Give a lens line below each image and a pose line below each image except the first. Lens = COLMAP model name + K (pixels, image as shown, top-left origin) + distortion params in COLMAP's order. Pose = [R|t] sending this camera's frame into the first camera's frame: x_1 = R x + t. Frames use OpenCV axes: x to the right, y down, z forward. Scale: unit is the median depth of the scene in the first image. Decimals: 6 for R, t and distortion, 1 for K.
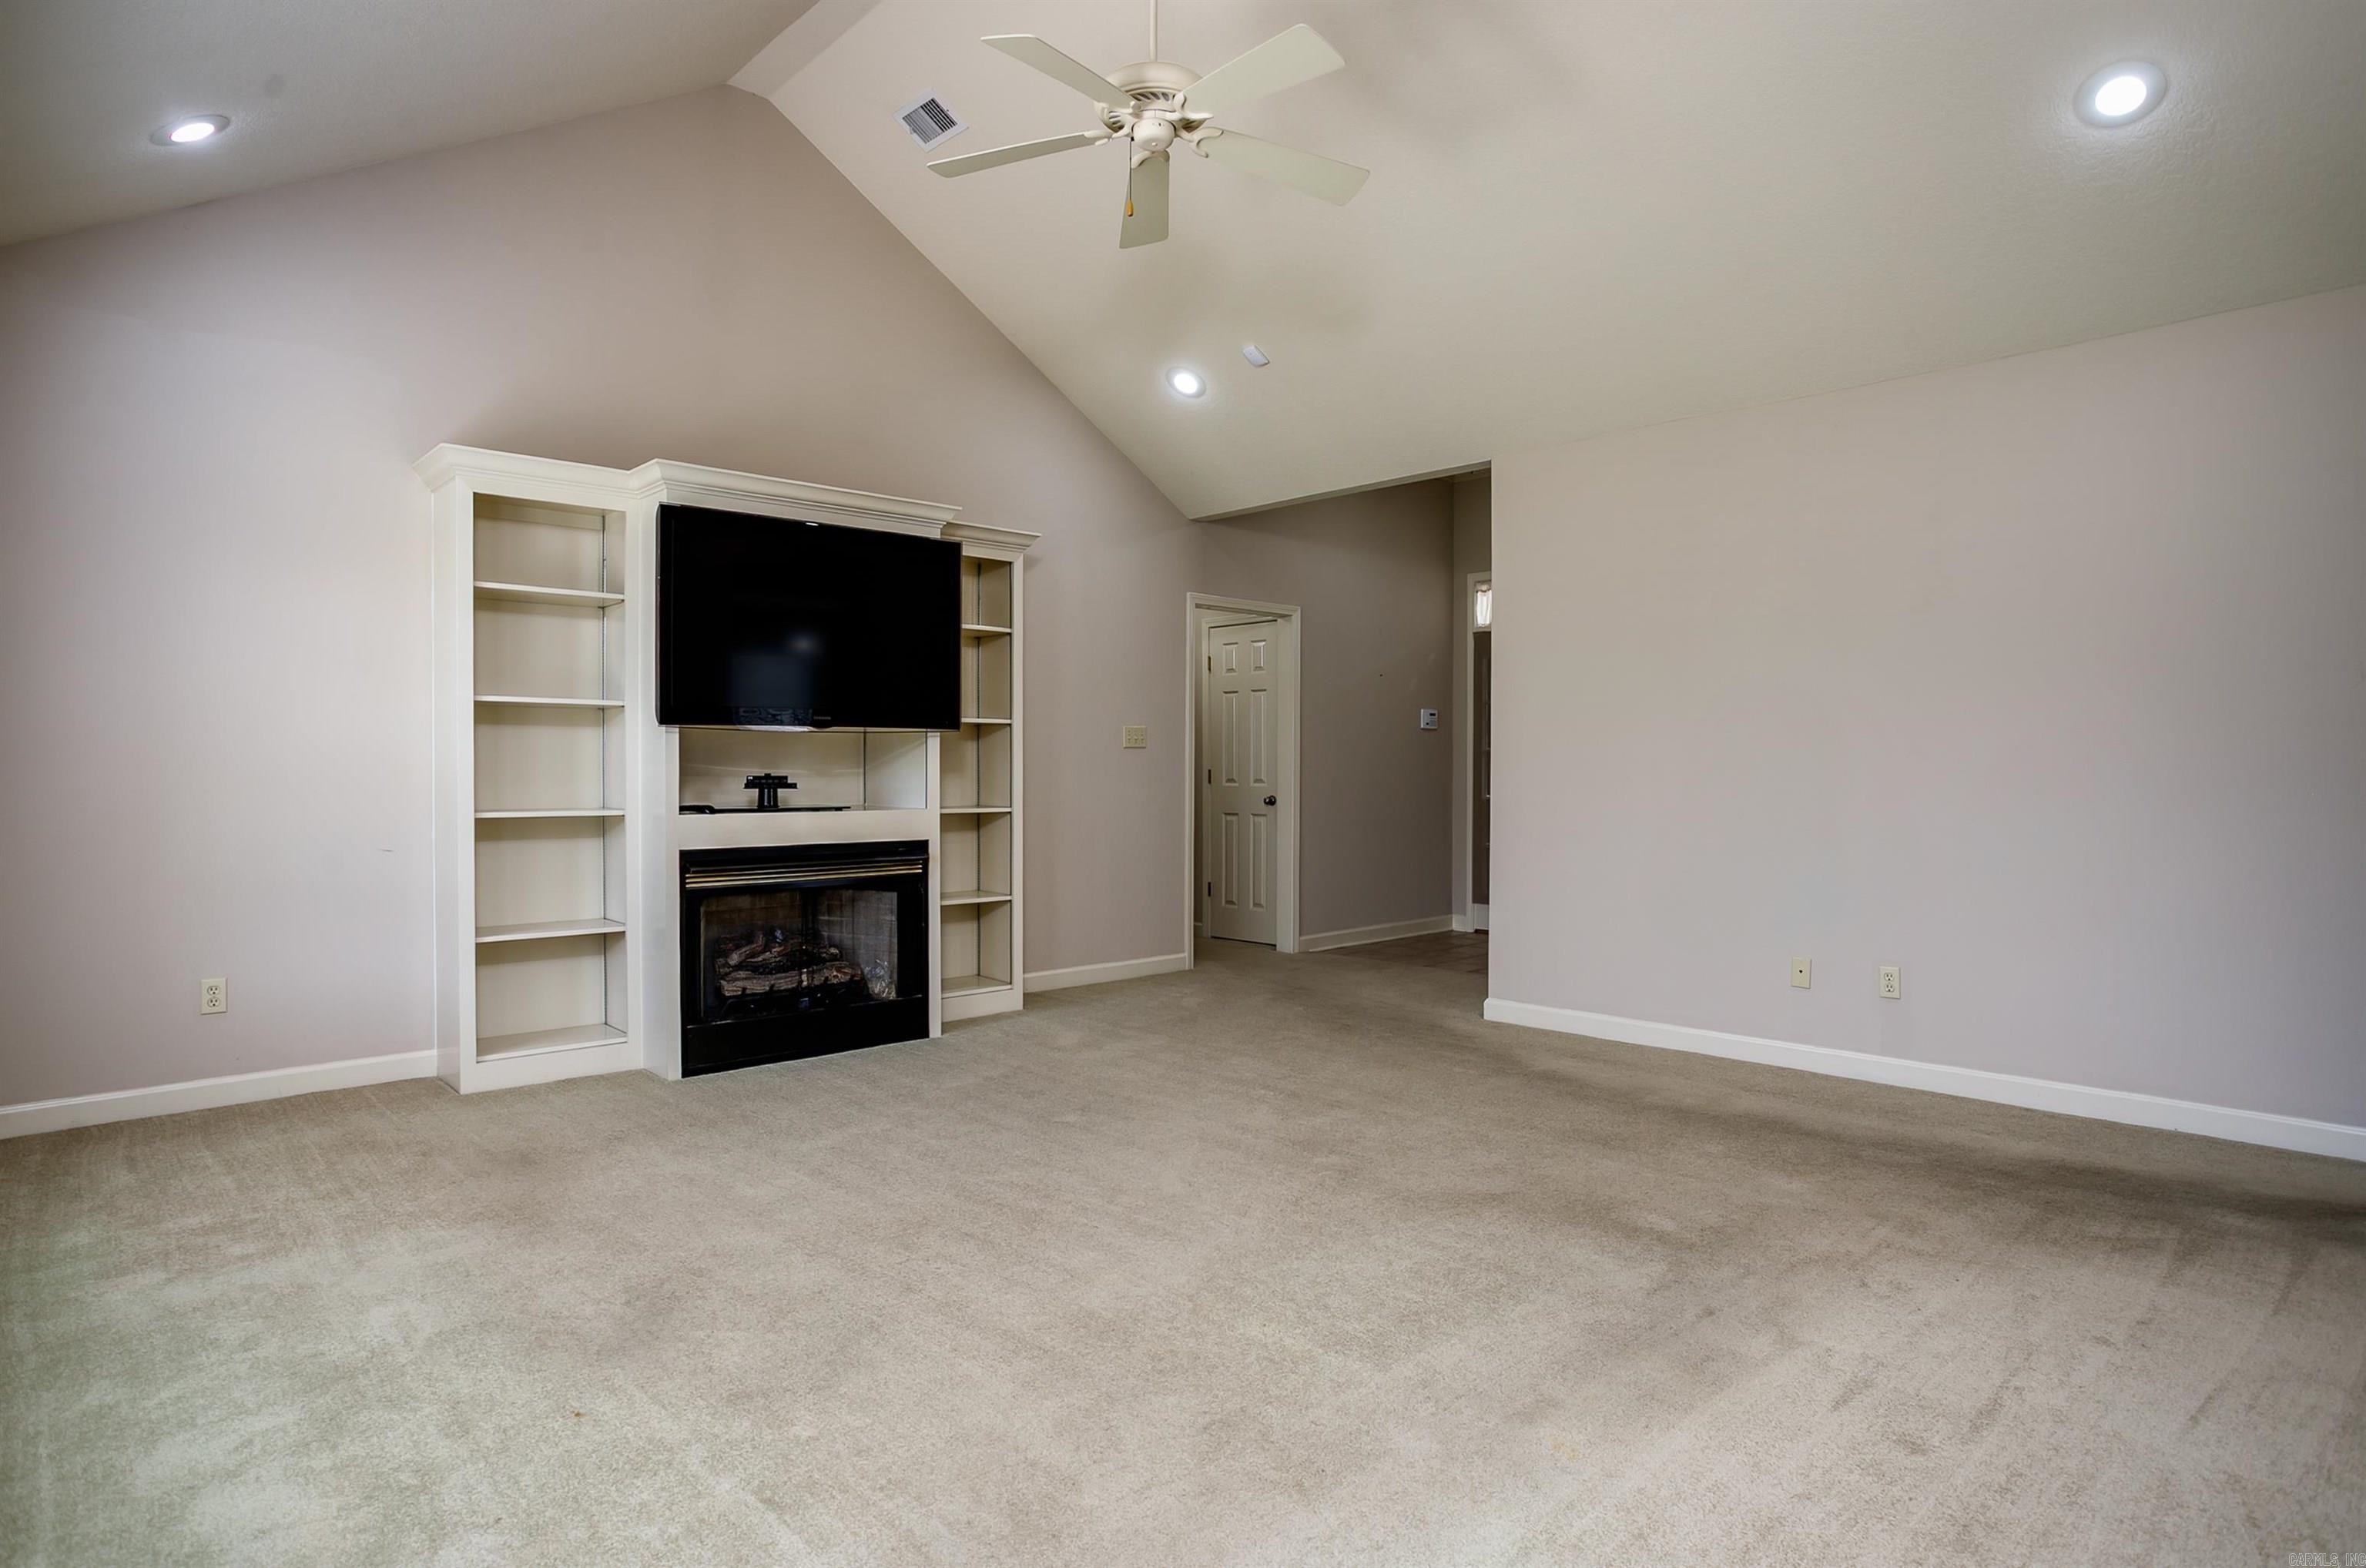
lens RADIAL K [[1304.2, 0, 1181.3], [0, 1304.2, 777.1], [0, 0, 1]] dist [-0.048113, 0.025494]
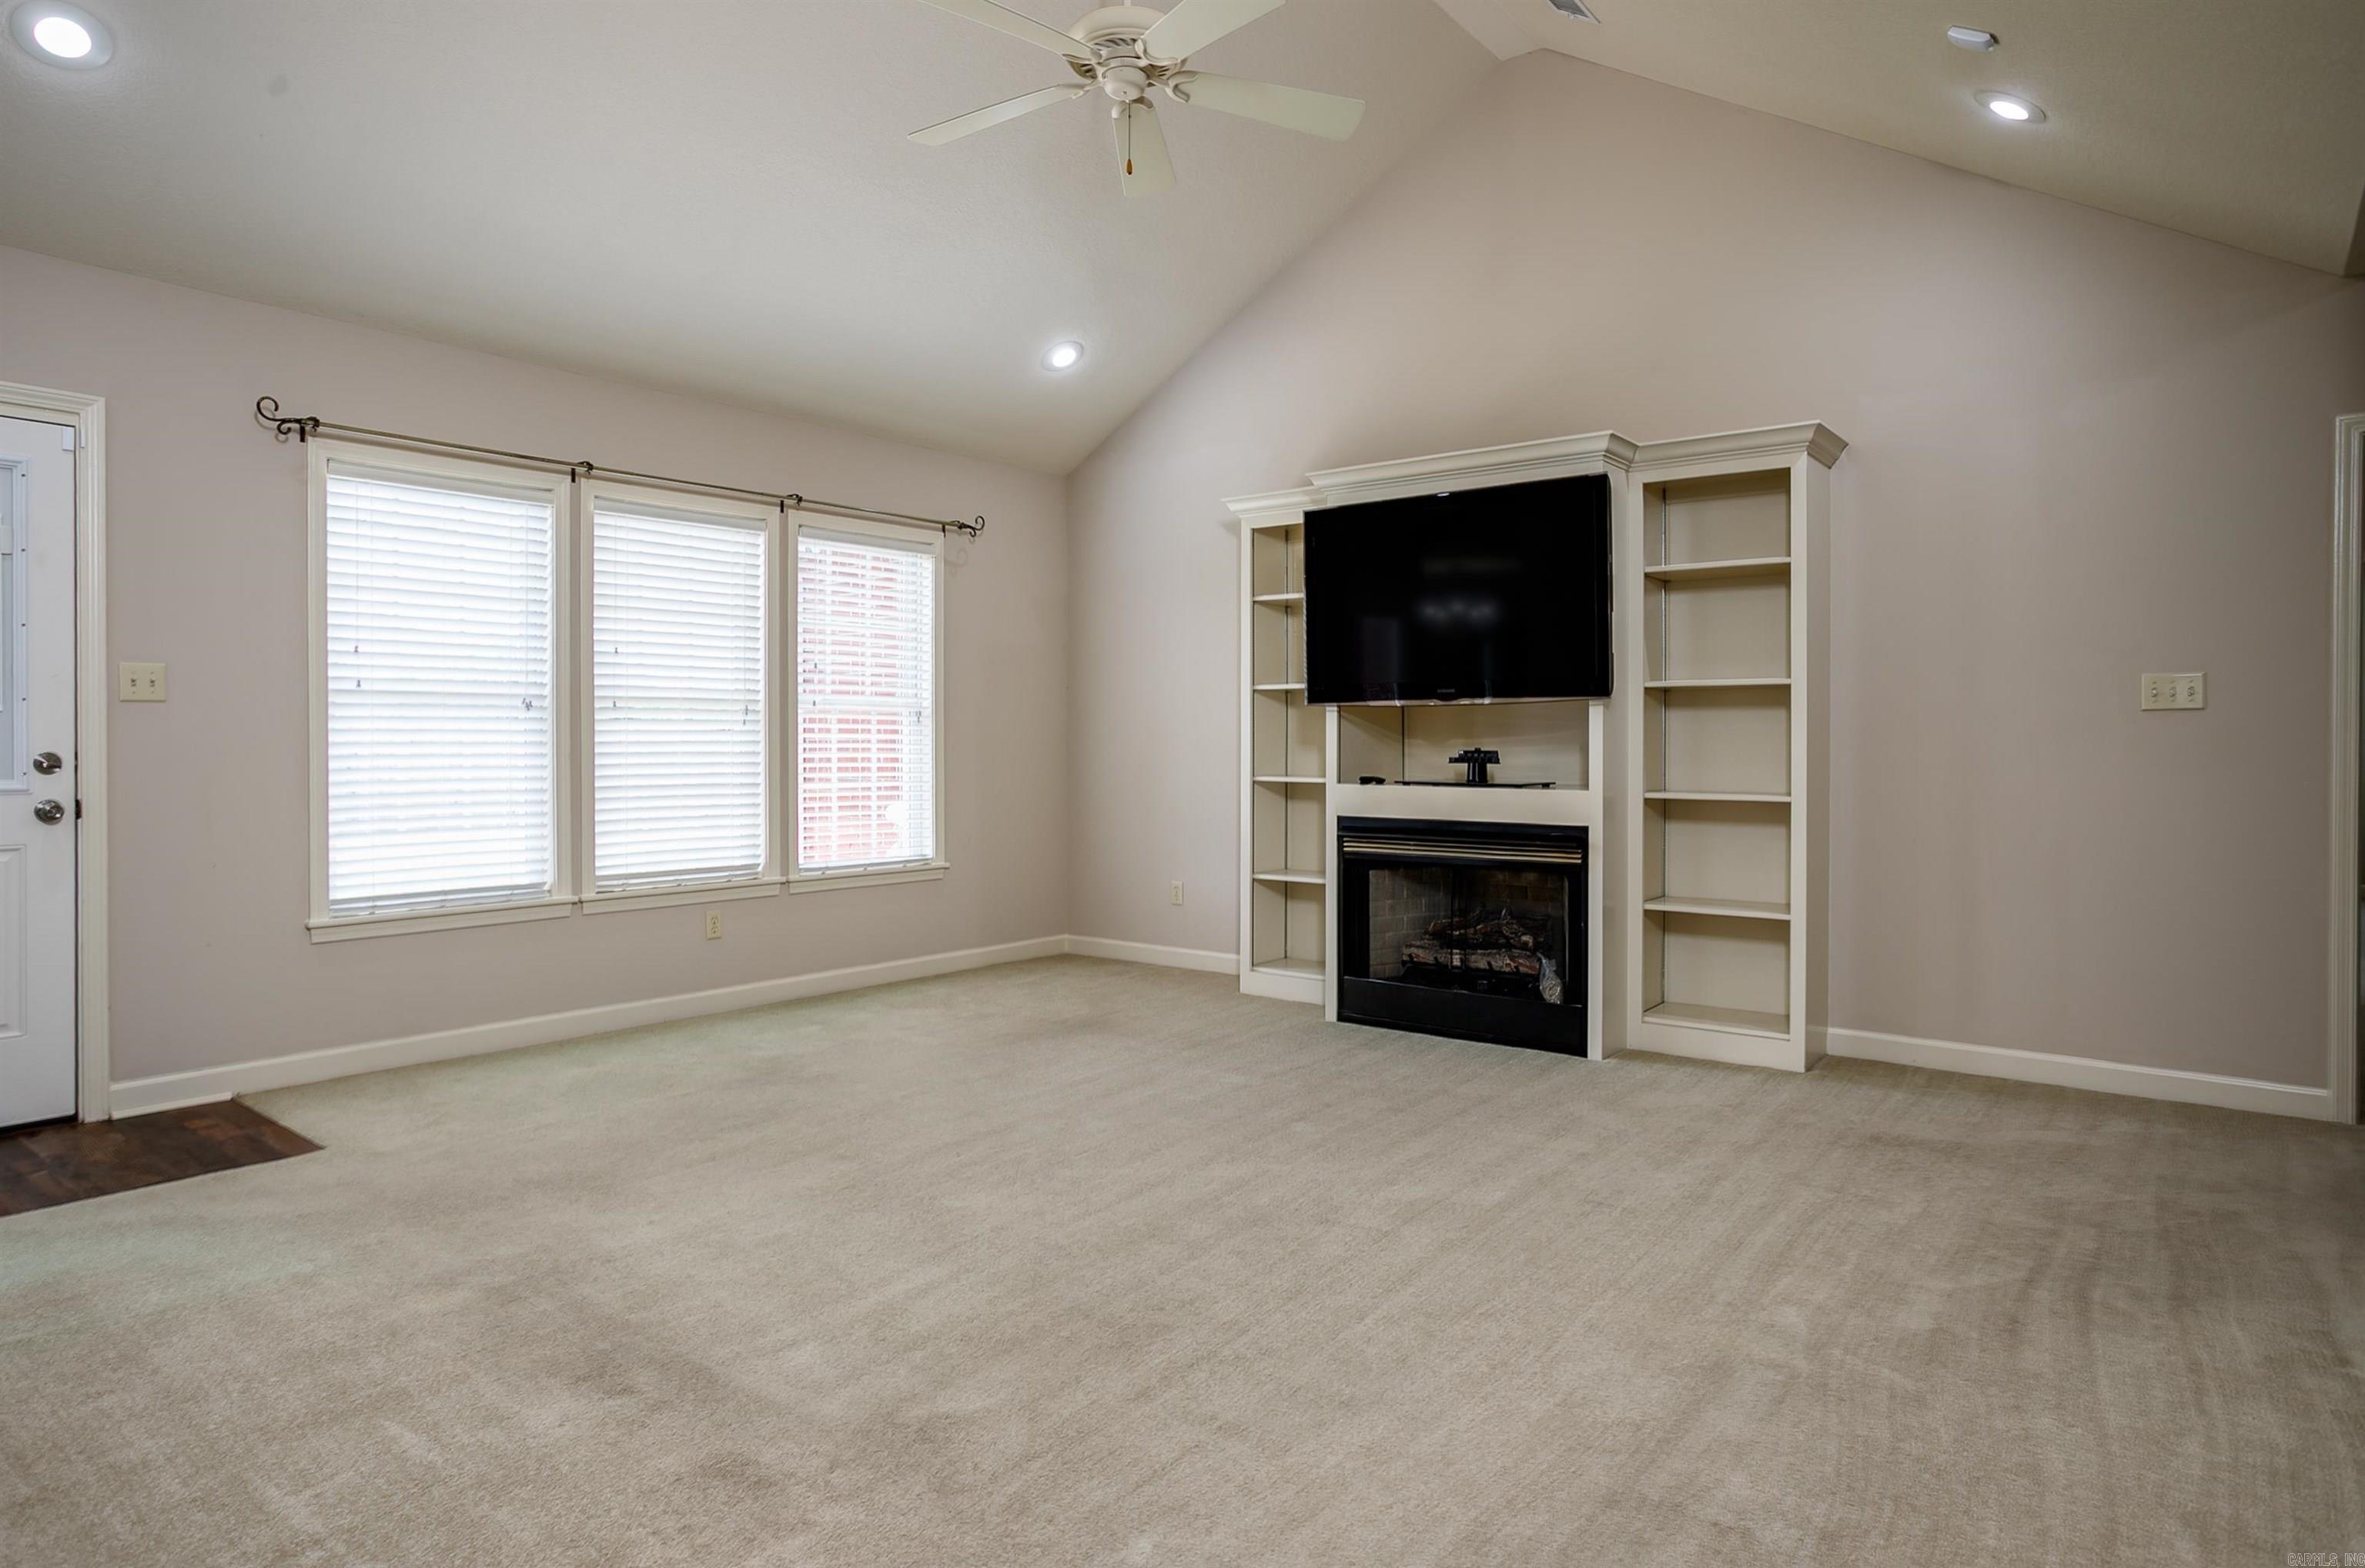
lens RADIAL K [[1366.0, 0, 1185.5], [0, 1366.0, 744.0], [0, 0, 1]] dist [0.001360, 0.000372]
pose [[0.148153, 0.005238, -0.988951, 0.679552], [-0.004993, 0.999977, 0.004549, -0.009304], [0.988952, 0.004264, 0.148176, 0.626844]]
